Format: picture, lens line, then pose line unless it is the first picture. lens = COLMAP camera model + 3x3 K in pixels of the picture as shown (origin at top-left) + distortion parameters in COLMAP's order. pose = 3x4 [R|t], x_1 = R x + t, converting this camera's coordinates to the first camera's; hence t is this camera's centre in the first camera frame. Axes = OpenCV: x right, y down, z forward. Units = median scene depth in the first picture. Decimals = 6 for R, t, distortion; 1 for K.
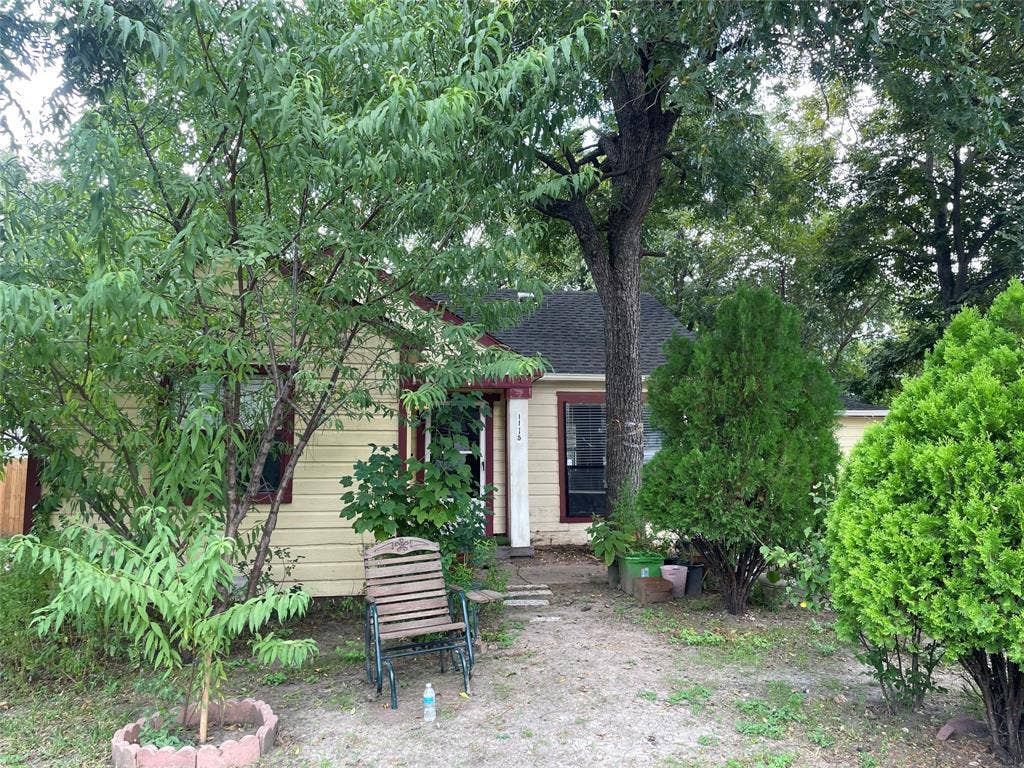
lens RADIAL K [[778.7, 0, 512.0], [0, 778.7, 384.0], [0, 0, 1]] dist [0.041390, -0.005873]
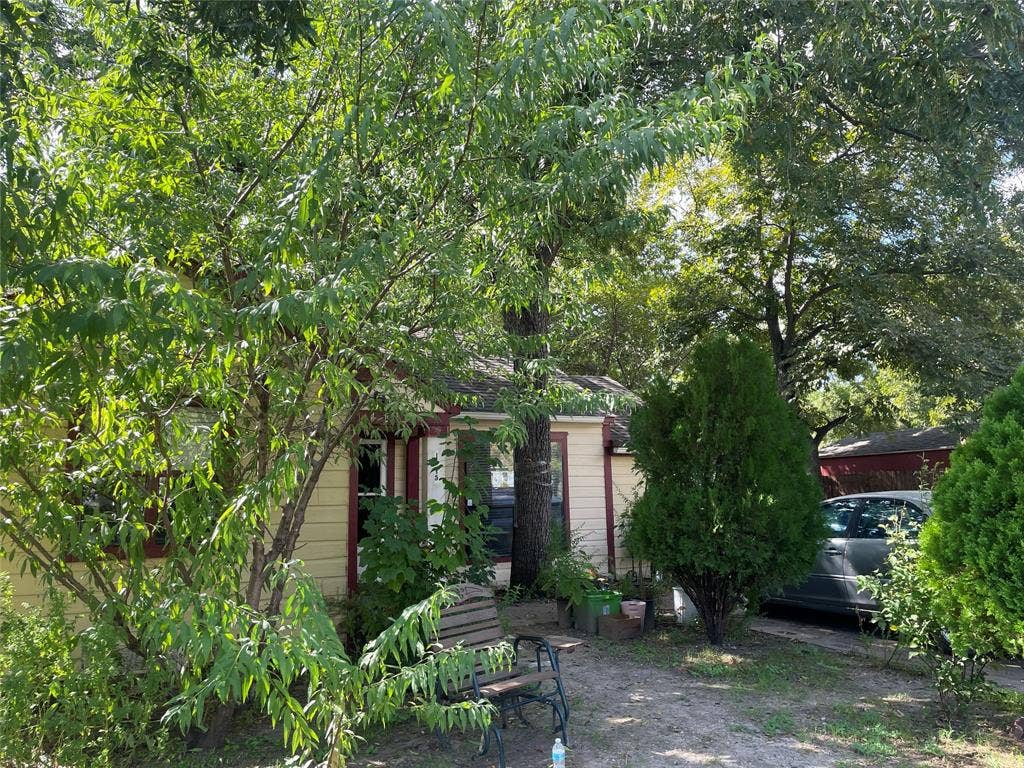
lens RADIAL K [[778.7, 0, 512.0], [0, 778.7, 384.0], [0, 0, 1]] dist [0.041390, -0.005873]
pose [[0.952848, 0.027049, 0.302242, -0.259099], [-0.010931, 0.998432, -0.054893, 0.006814], [-0.303253, 0.049001, 0.951650, 0.061597]]
